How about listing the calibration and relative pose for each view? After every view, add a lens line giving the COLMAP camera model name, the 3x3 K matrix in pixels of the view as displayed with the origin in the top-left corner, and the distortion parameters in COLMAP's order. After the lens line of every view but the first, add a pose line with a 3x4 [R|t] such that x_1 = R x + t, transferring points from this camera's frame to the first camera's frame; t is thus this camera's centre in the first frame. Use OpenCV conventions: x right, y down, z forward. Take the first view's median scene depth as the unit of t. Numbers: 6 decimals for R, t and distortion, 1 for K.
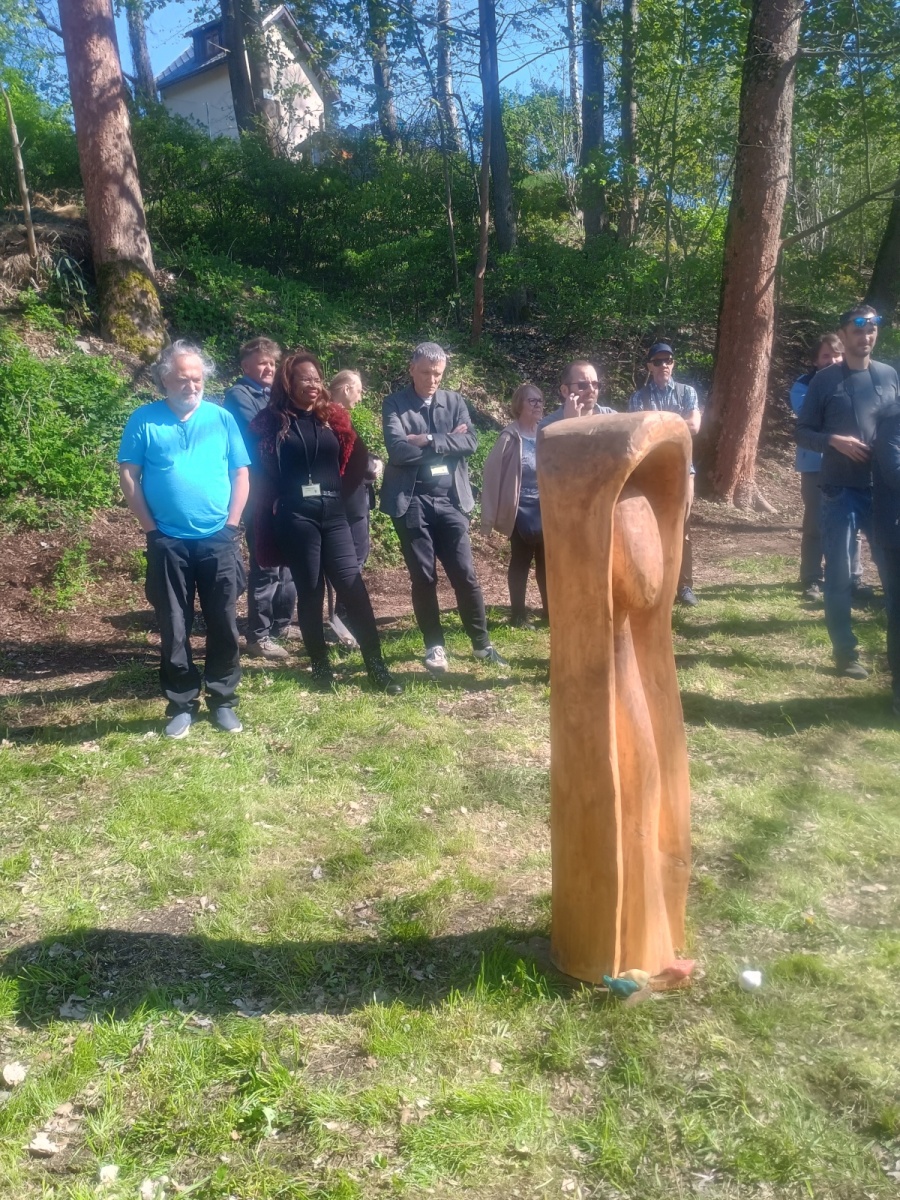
lens RADIAL K [[1054.1, 0, 477.5], [0, 1054.1, 601.2], [0, 0, 1]] dist [0.051982, -0.071610]
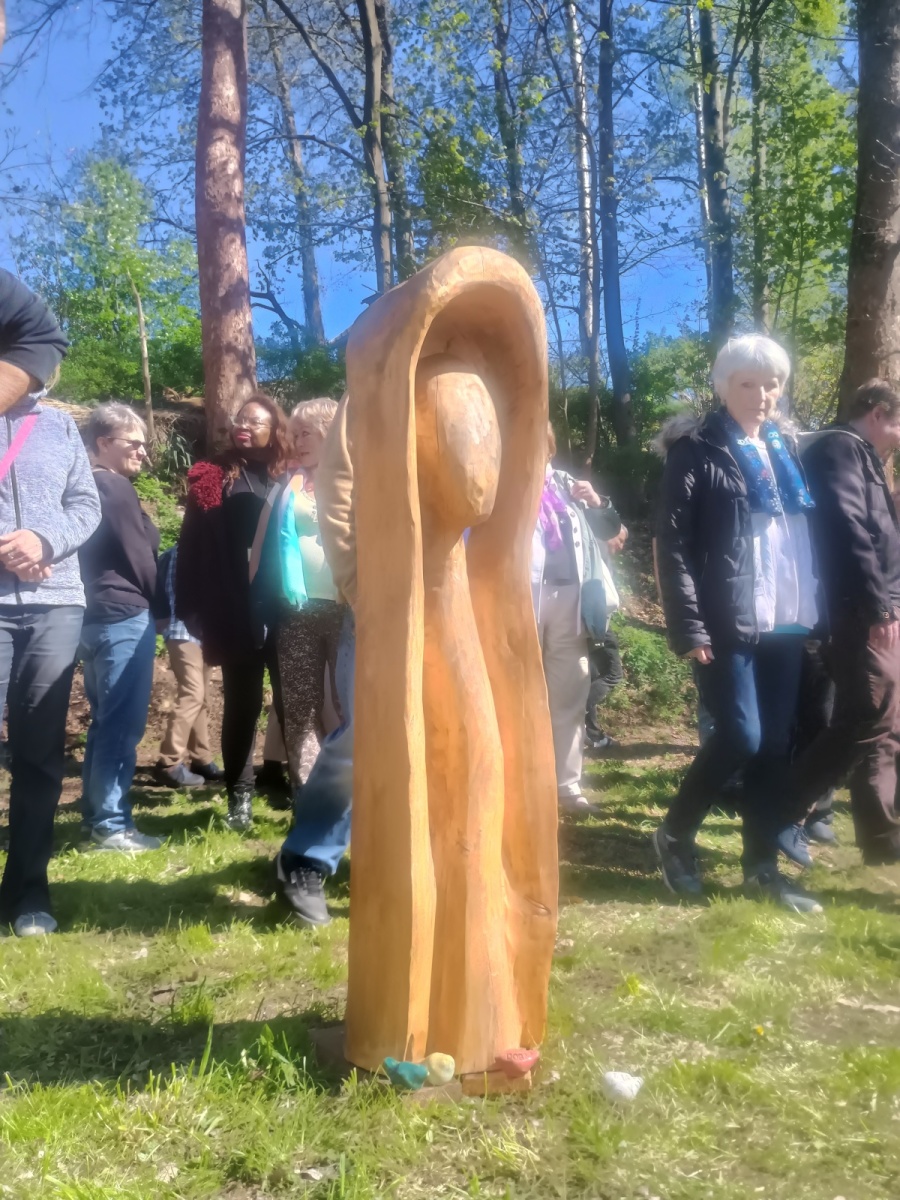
lens RADIAL K [[1054.1, 0, 477.5], [0, 1054.1, 601.2], [0, 0, 1]] dist [0.051982, -0.071610]
pose [[0.989246, 0.009011, -0.145981, 0.060518], [-0.040581, 0.975823, -0.214764, 0.048878], [0.140516, 0.218378, 0.965695, 0.070394]]
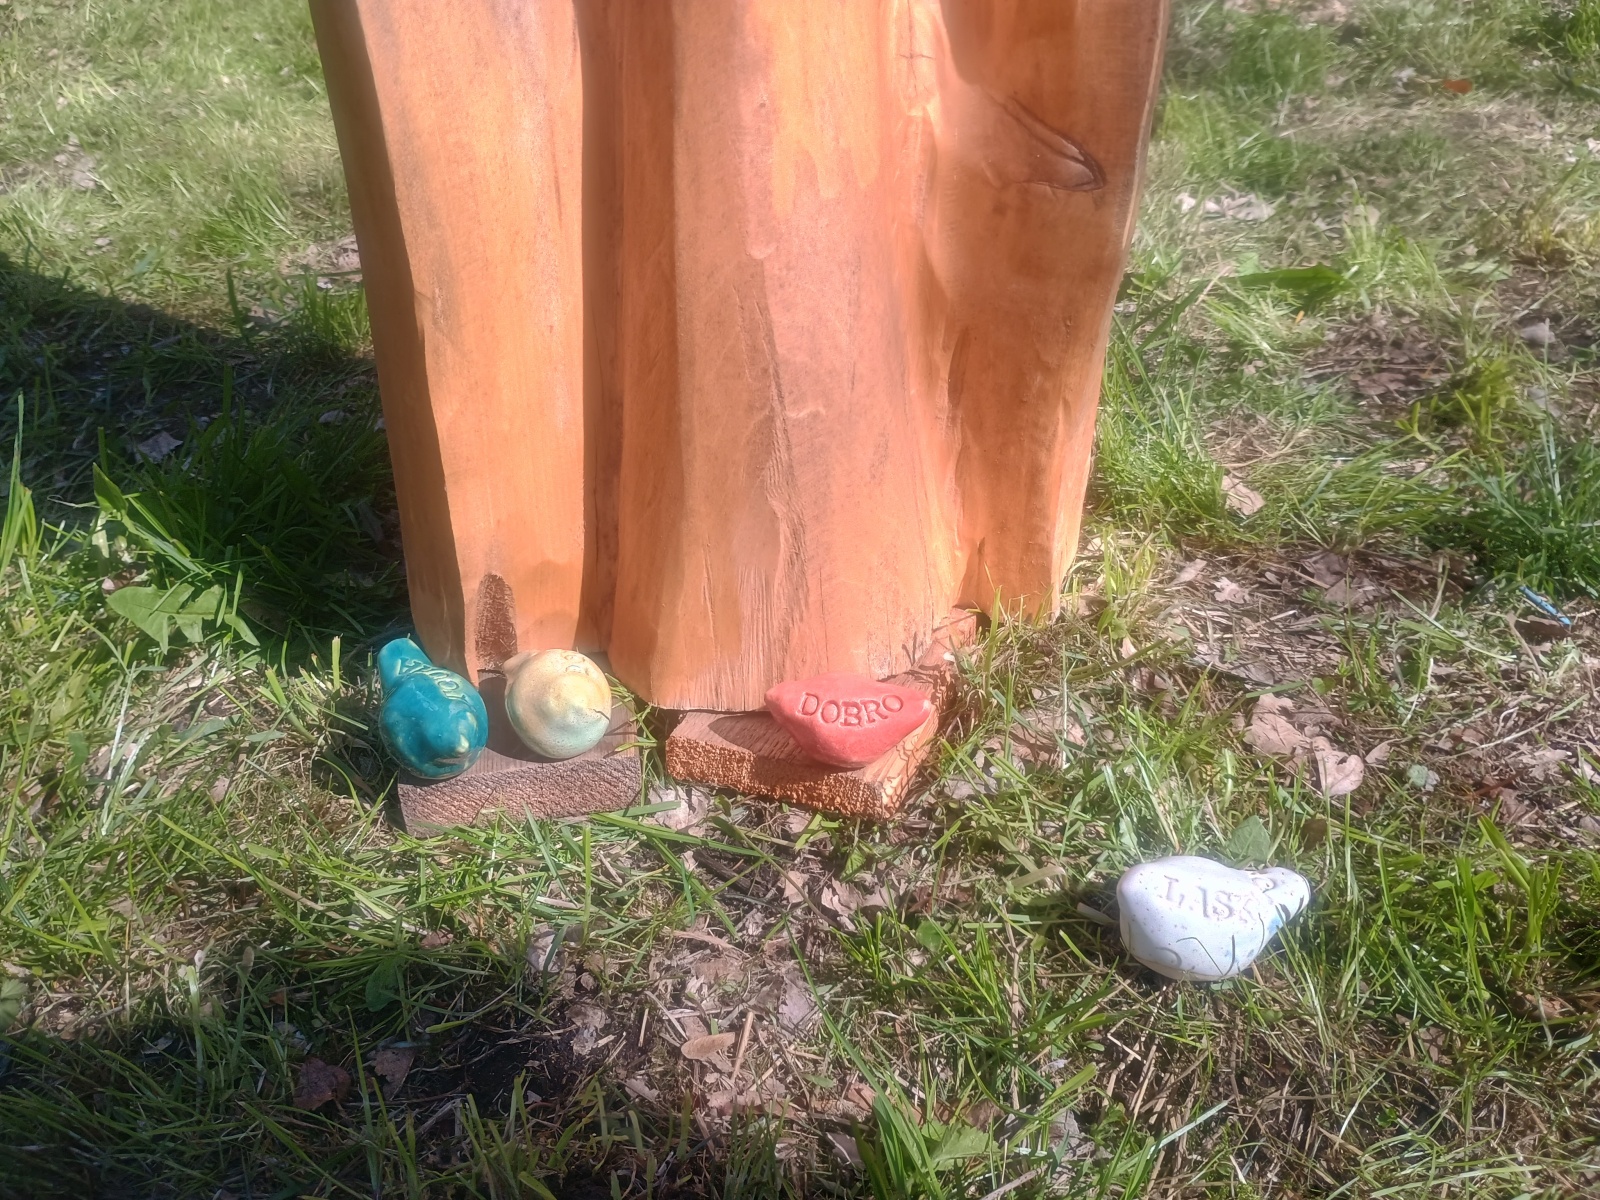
lens RADIAL K [[1405.4, 0, 796.0], [0, 1405.4, 566.7], [0, 0, 1]] dist [0.051982, -0.071610]
pose [[0.859854, 0.261608, -0.438420, 0.065376], [-0.060938, 0.905189, 0.420617, 0.051869], [0.506890, -0.334953, 0.794273, 0.188374]]
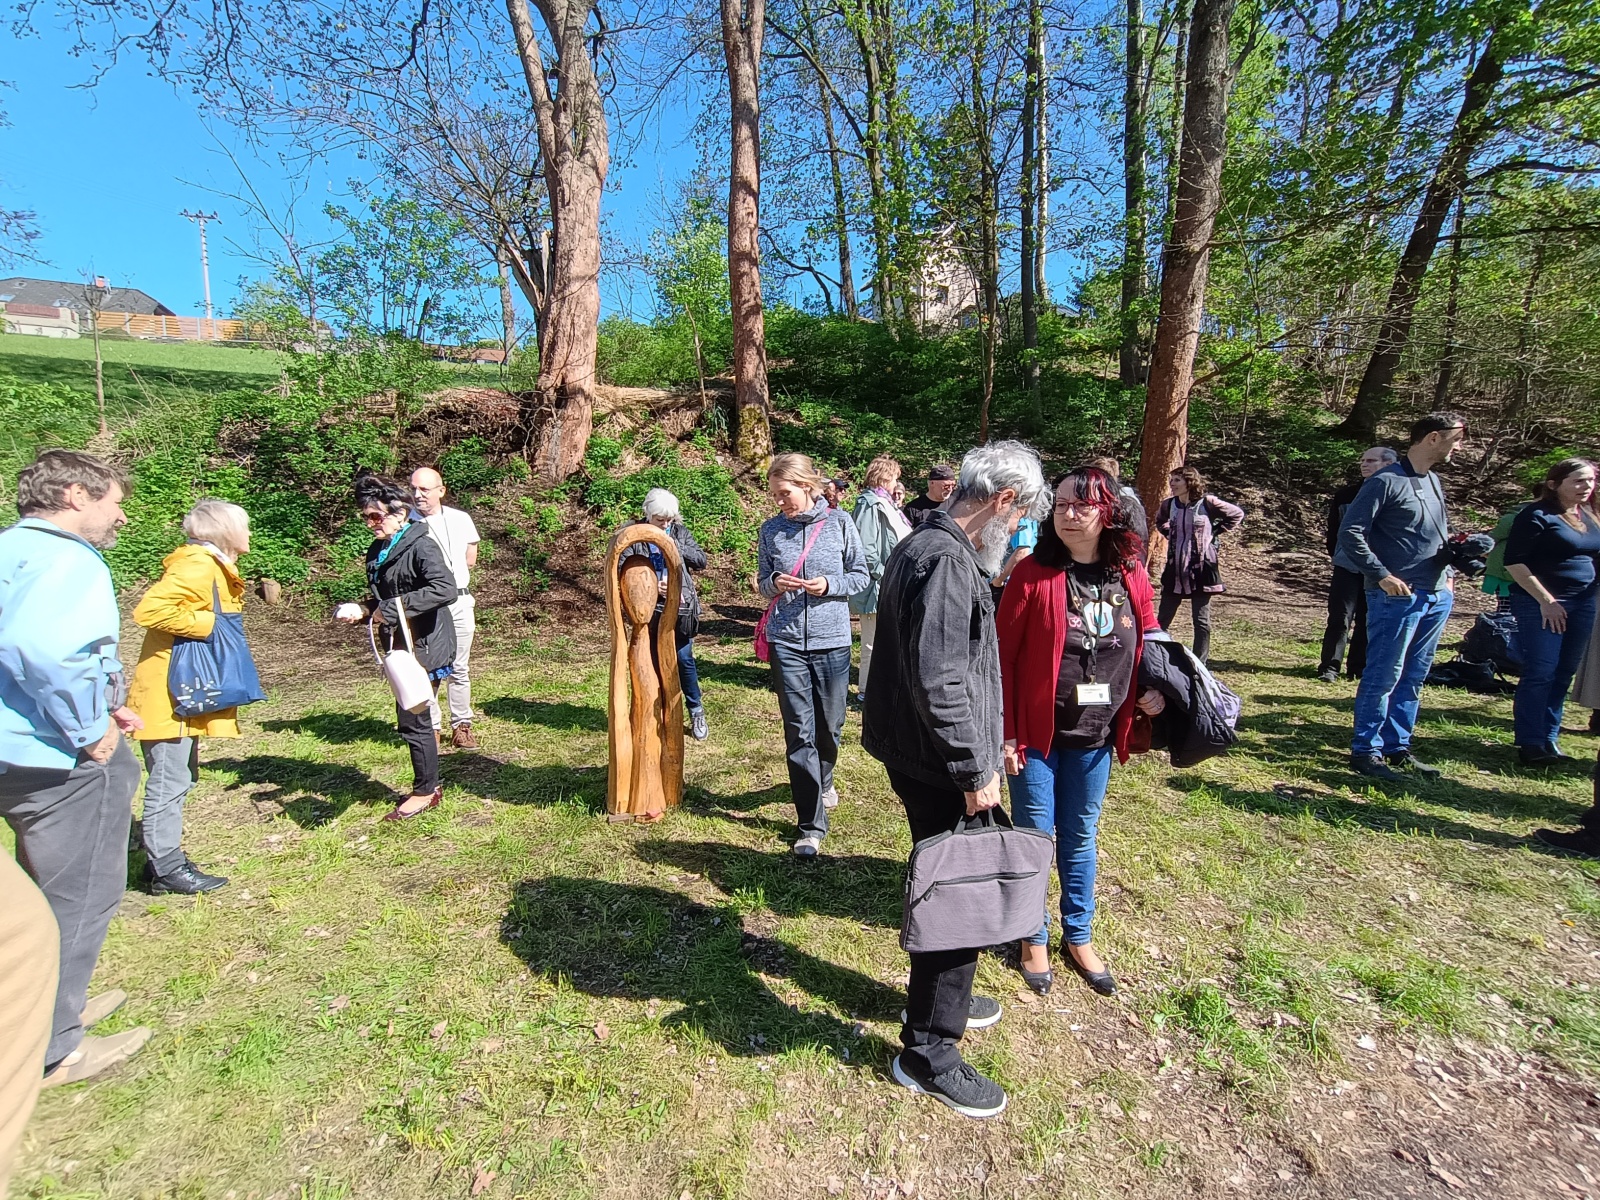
lens RADIAL K [[716.7, 0, 811.8], [0, 716.7, 588.7], [0, 0, 1]] dist [0.000722, -0.000011]
pose [[0.930000, 0.061992, -0.362295, 0.205887], [-0.076113, 0.996790, -0.024820, -0.011069], [0.359594, 0.050658, 0.931733, -0.024690]]
